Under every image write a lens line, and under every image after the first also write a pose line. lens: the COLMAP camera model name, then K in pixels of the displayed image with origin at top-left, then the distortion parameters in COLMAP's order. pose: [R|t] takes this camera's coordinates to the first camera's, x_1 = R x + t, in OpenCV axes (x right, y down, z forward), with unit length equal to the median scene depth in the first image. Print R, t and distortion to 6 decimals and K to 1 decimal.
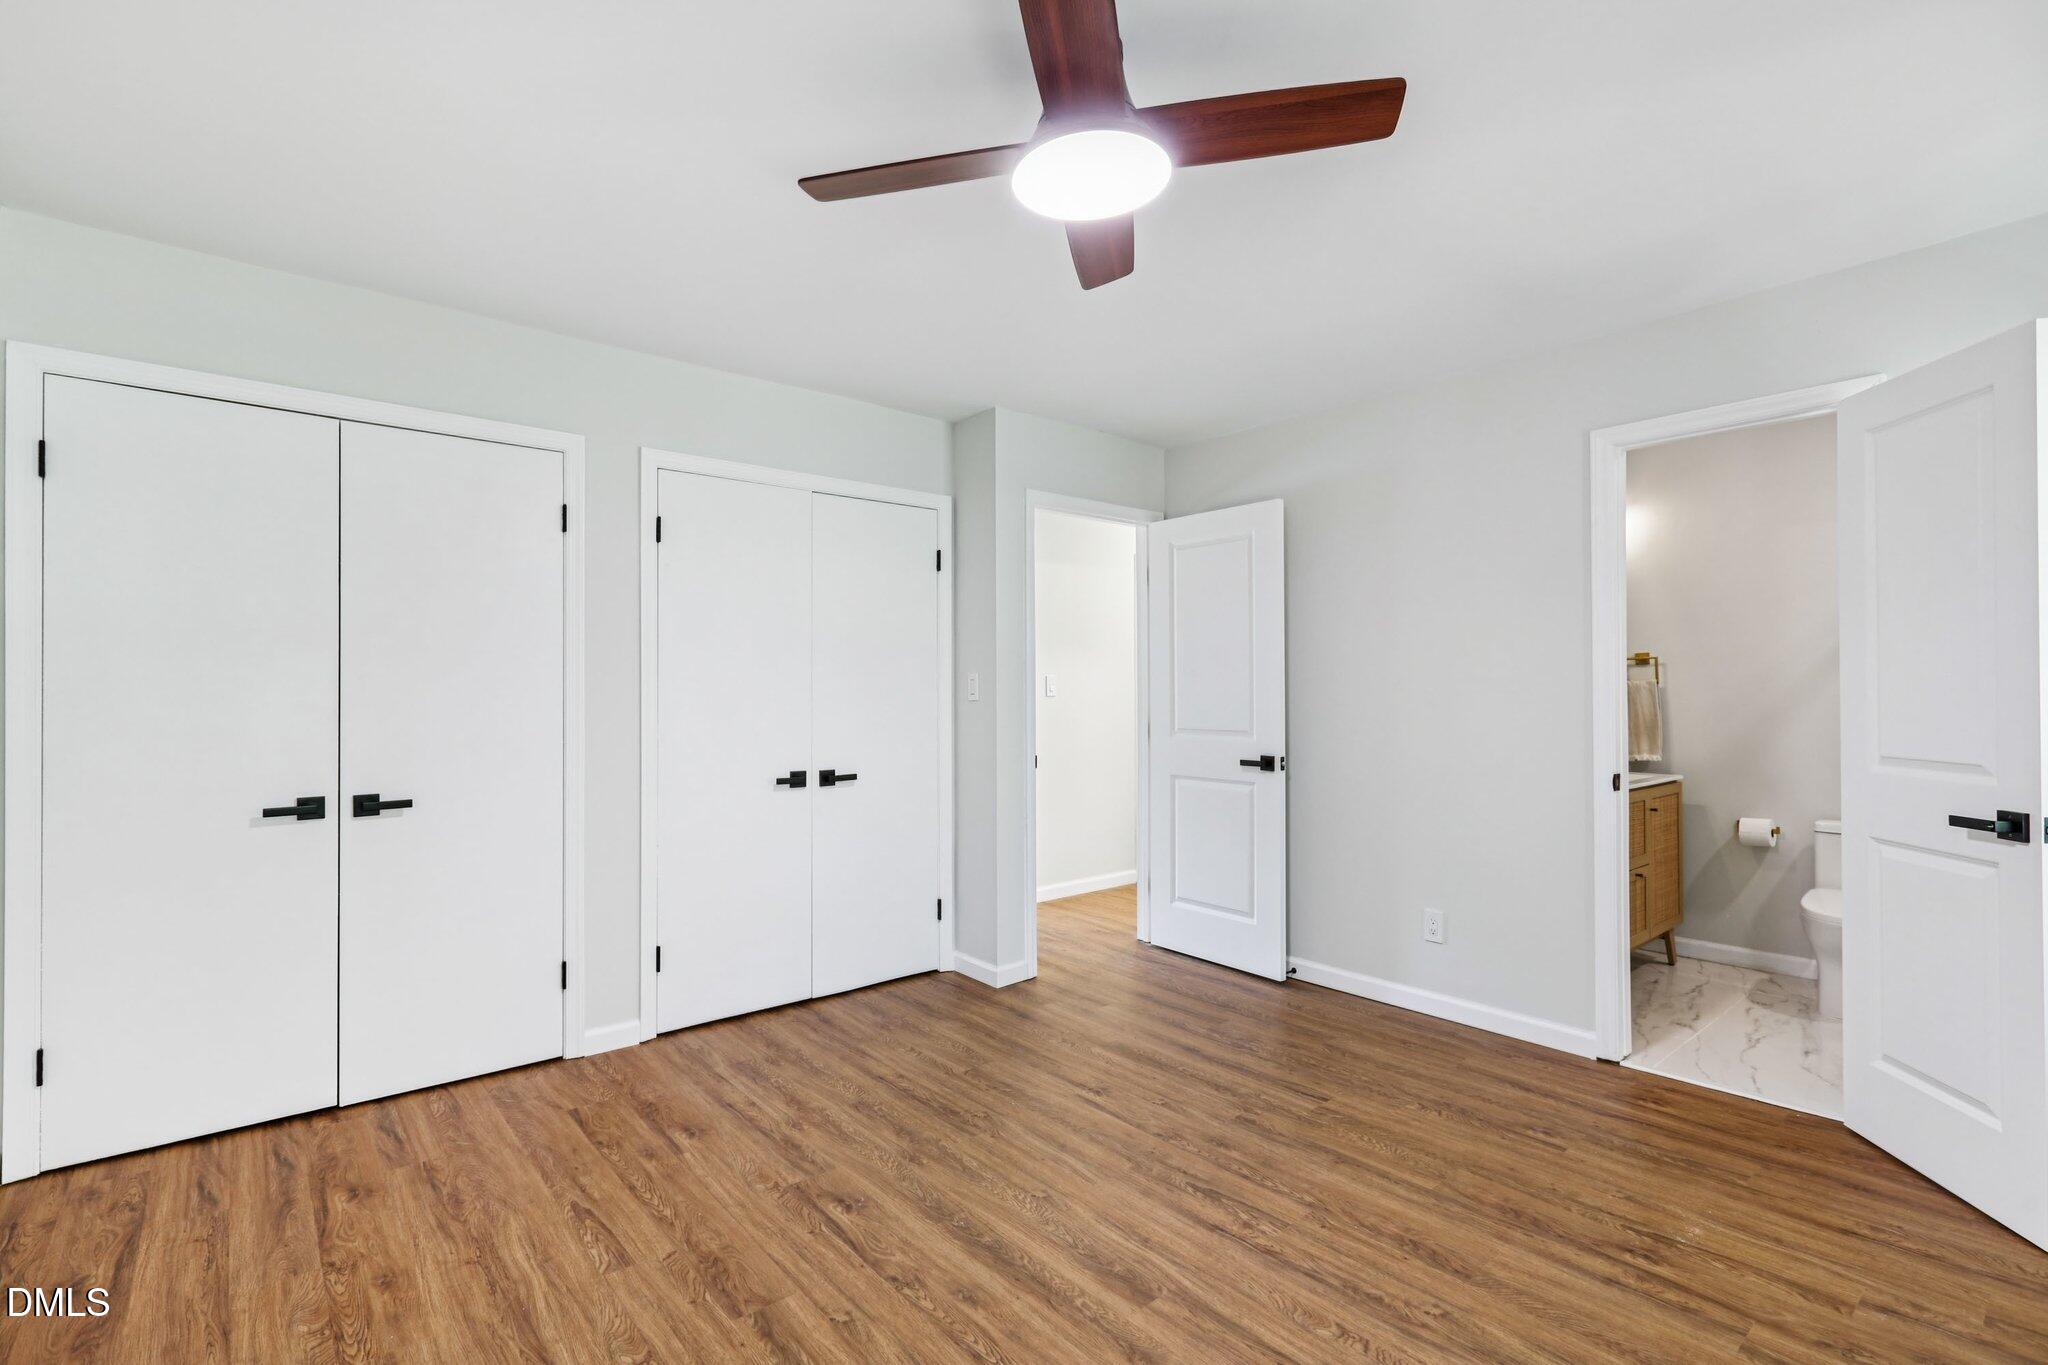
lens RADIAL K [[926.7, 0, 1030.0], [0, 926.7, 687.9], [0, 0, 1]] dist [0.008579, 0.000281]
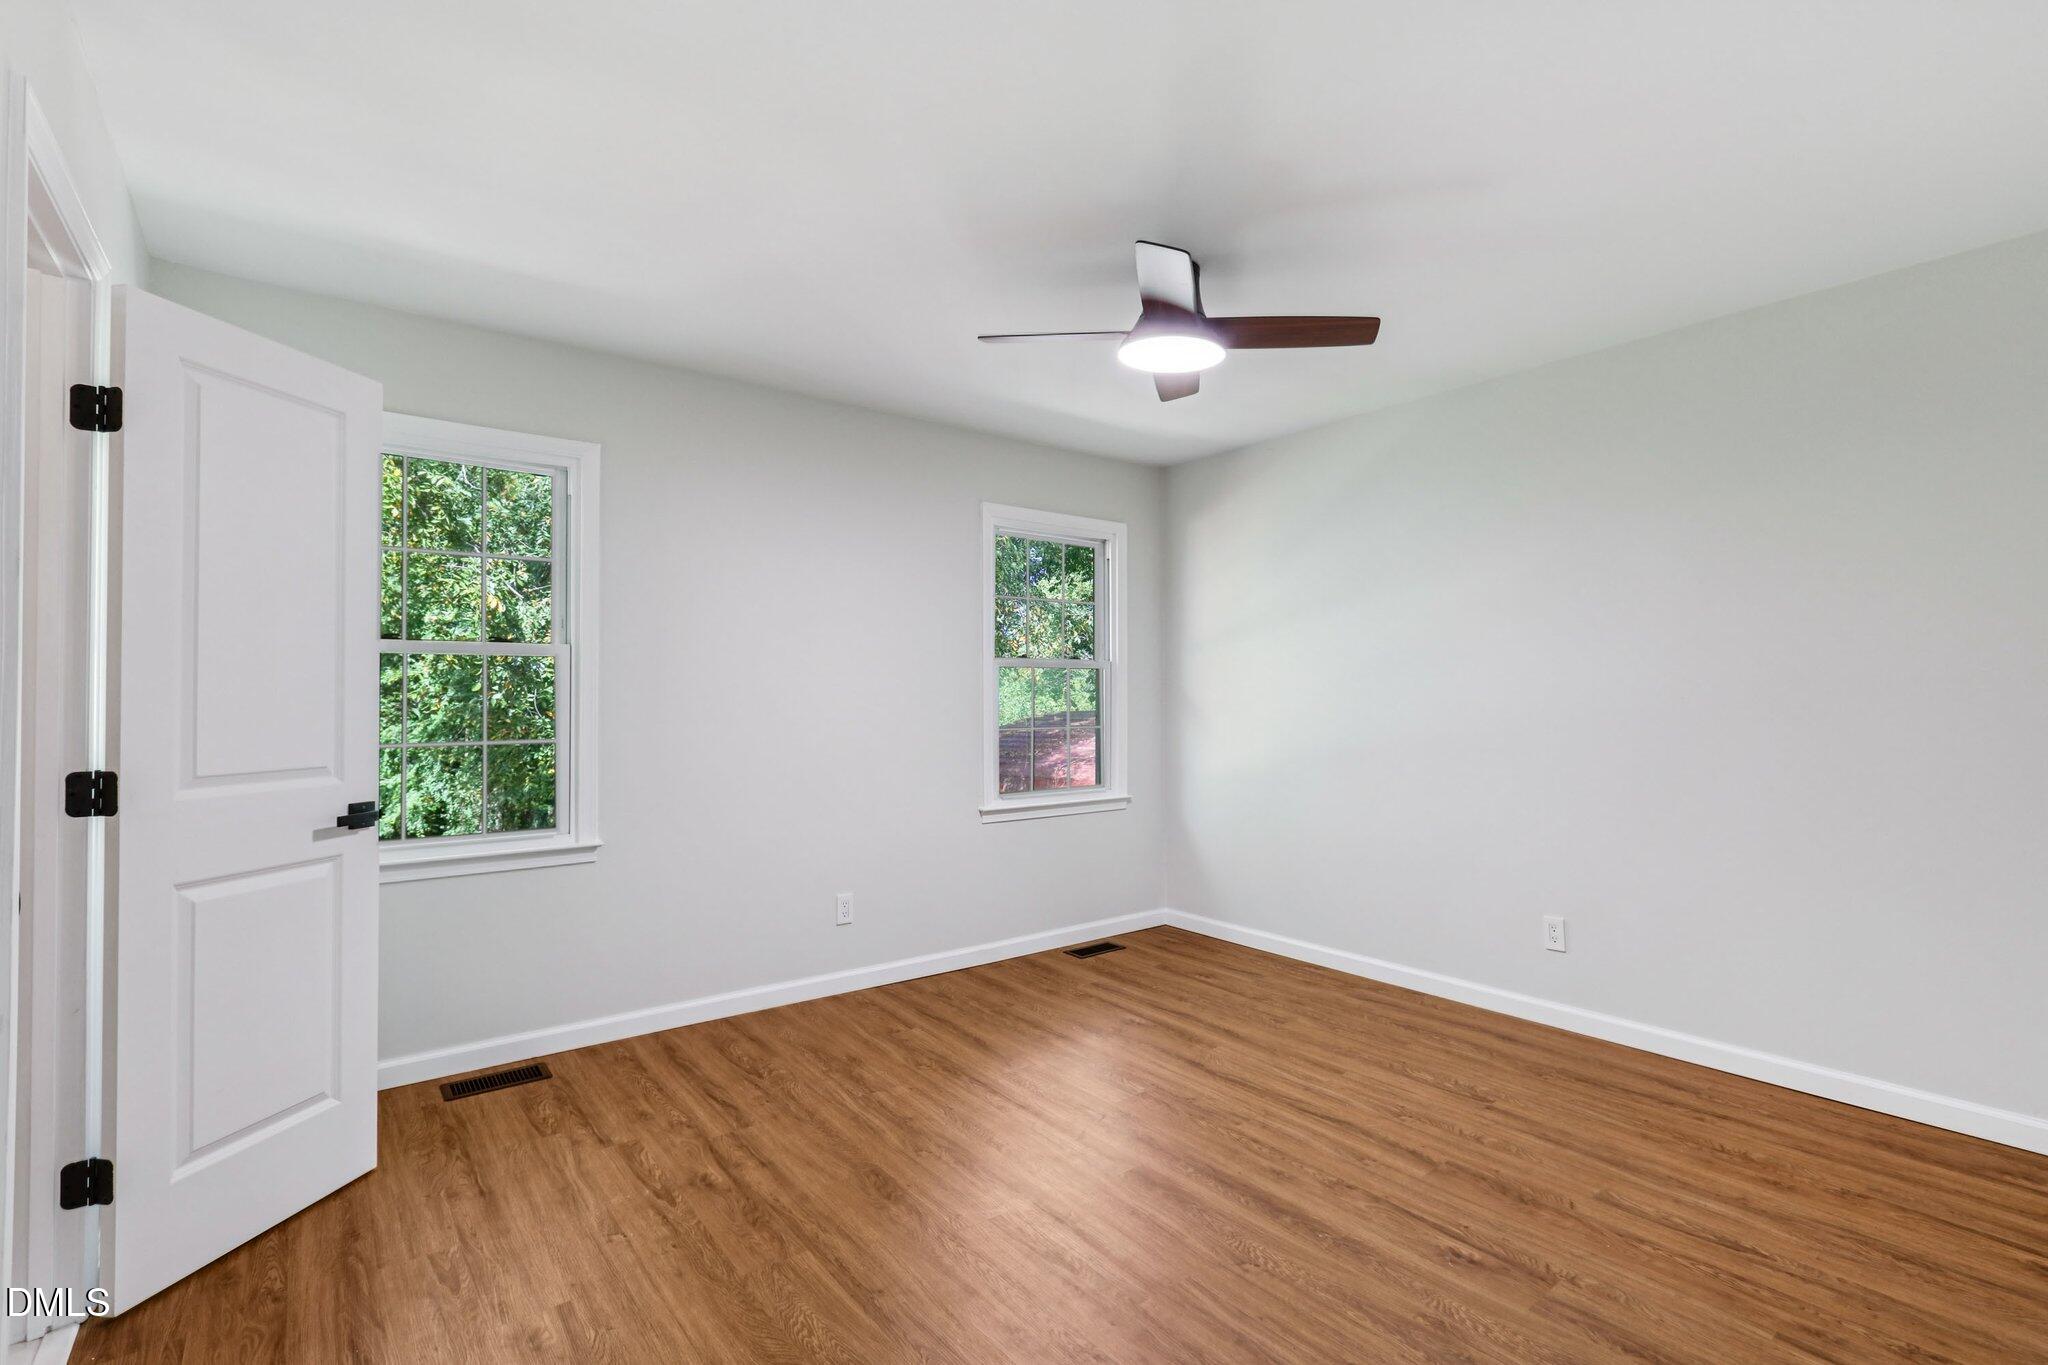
lens RADIAL K [[926.7, 0, 1030.0], [0, 926.7, 687.9], [0, 0, 1]] dist [0.008579, 0.000281]
pose [[-0.999039, 0.005520, 0.043482, 0.192939], [0.004920, 0.999892, -0.013878, 0.013131], [-0.043554, -0.013651, -0.998958, 2.070263]]
